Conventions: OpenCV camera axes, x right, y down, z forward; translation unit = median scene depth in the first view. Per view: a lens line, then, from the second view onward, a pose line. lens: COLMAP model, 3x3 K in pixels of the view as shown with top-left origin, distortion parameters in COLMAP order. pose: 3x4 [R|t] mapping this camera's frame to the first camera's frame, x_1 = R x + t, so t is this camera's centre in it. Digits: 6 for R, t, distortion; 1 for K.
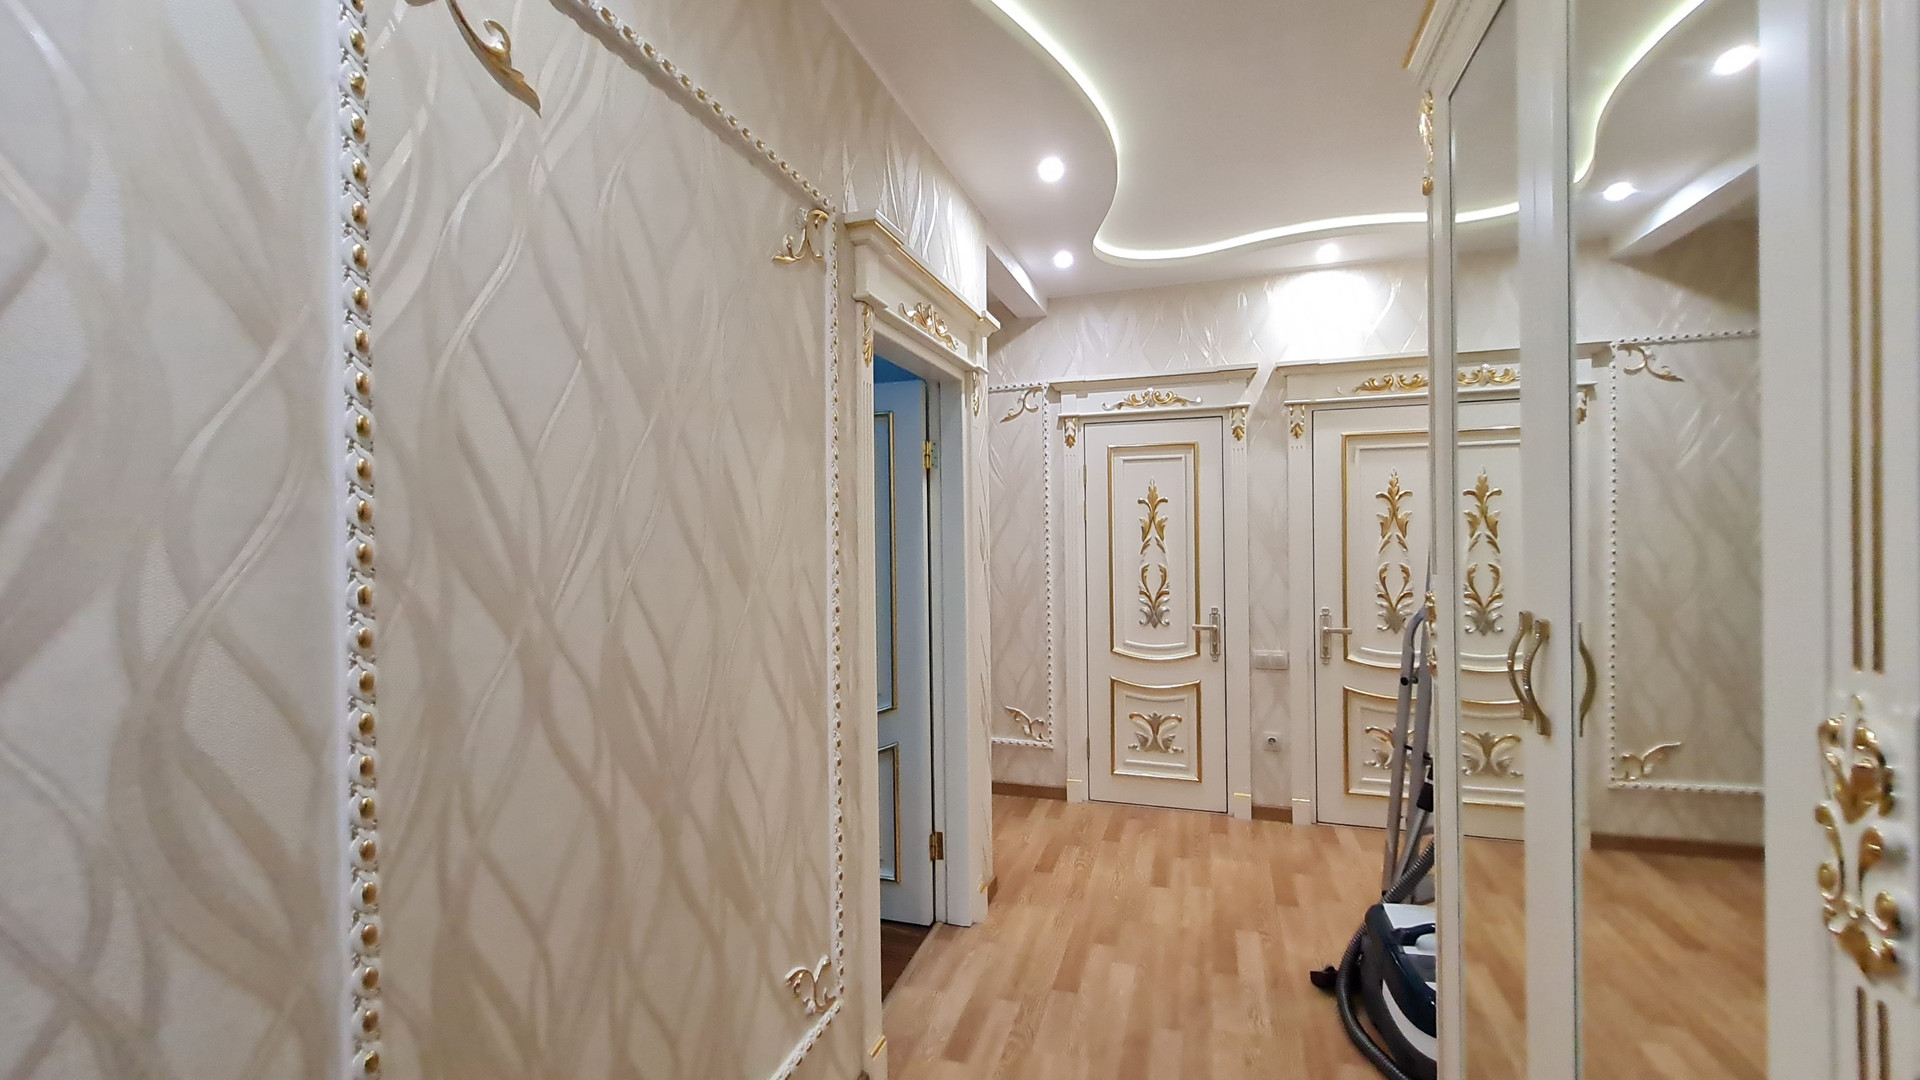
lens RADIAL K [[768.1, 0, 963.4], [0, 768.1, 535.4], [0, 0, 1]] dist [-0.001380, -0.000234]
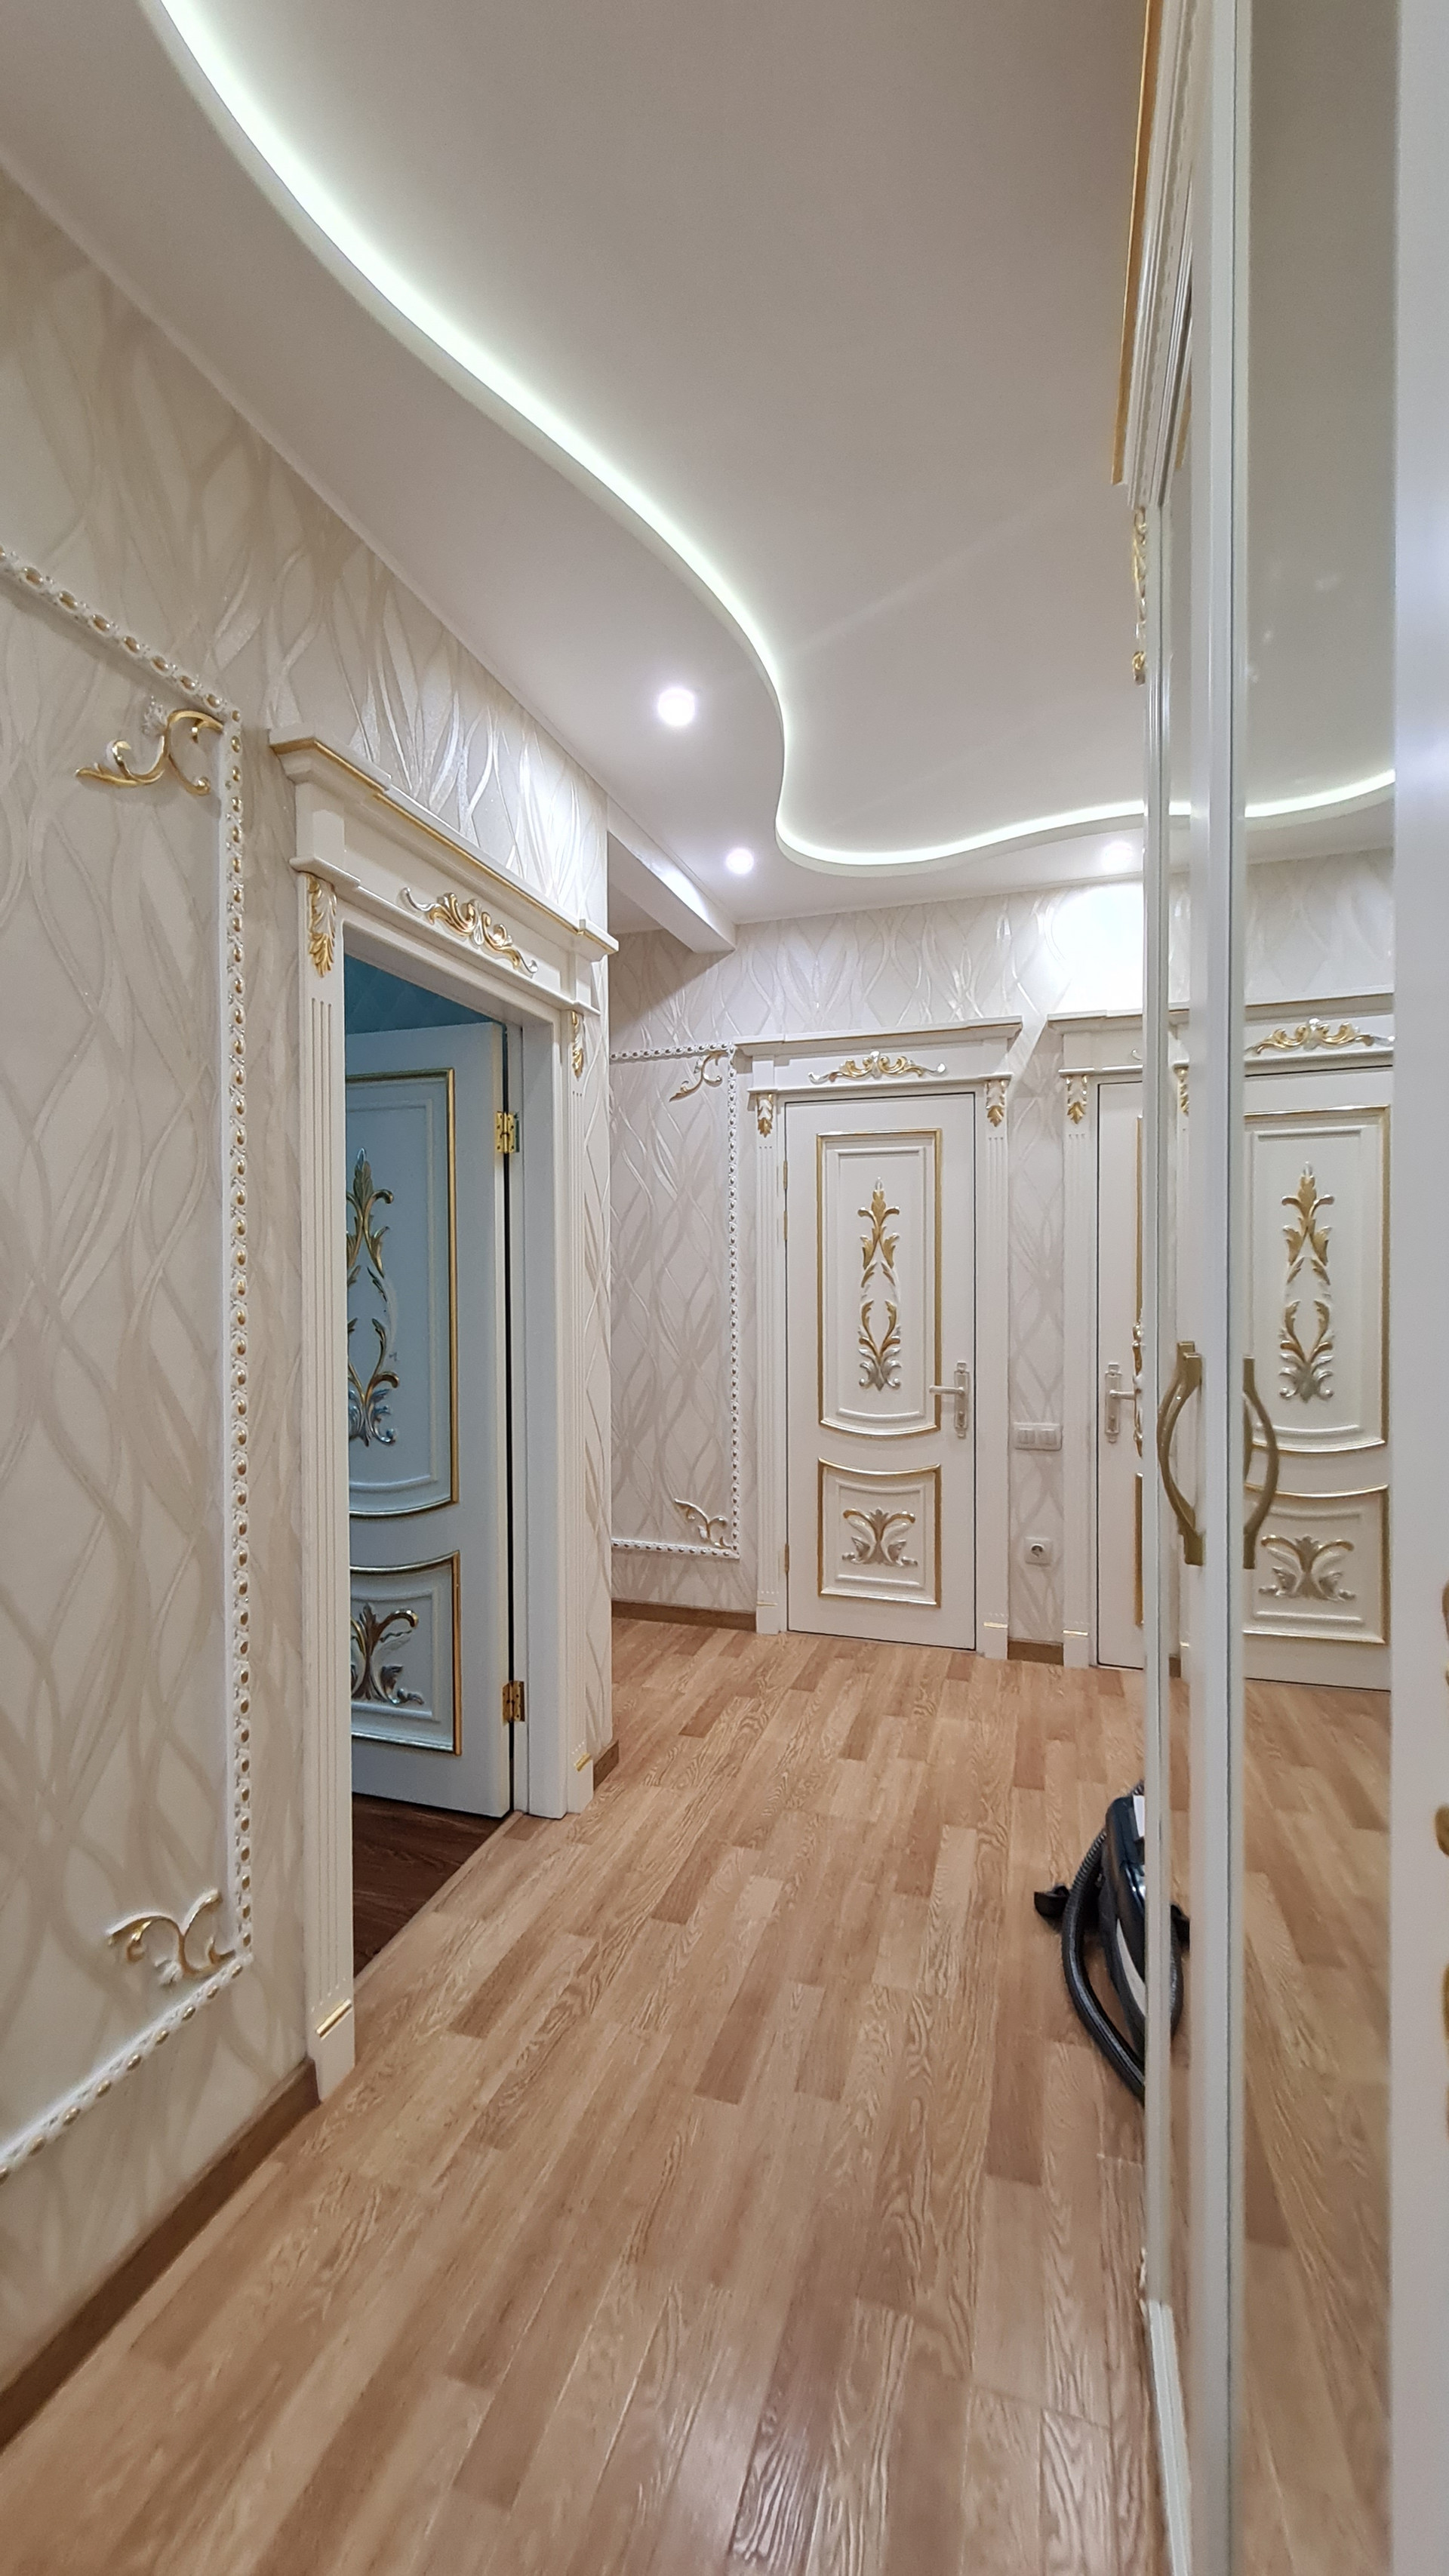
lens RADIAL K [[1009.8, 0, 724.5], [0, 1009.8, 1288.0], [0, 0, 1]] dist [0.000245, -0.000053]
pose [[0.999941, 0.007616, 0.007691, 0.105615], [-0.007729, 0.999862, 0.014737, 0.013892], [-0.007578, -0.014796, 0.999862, 0.072609]]
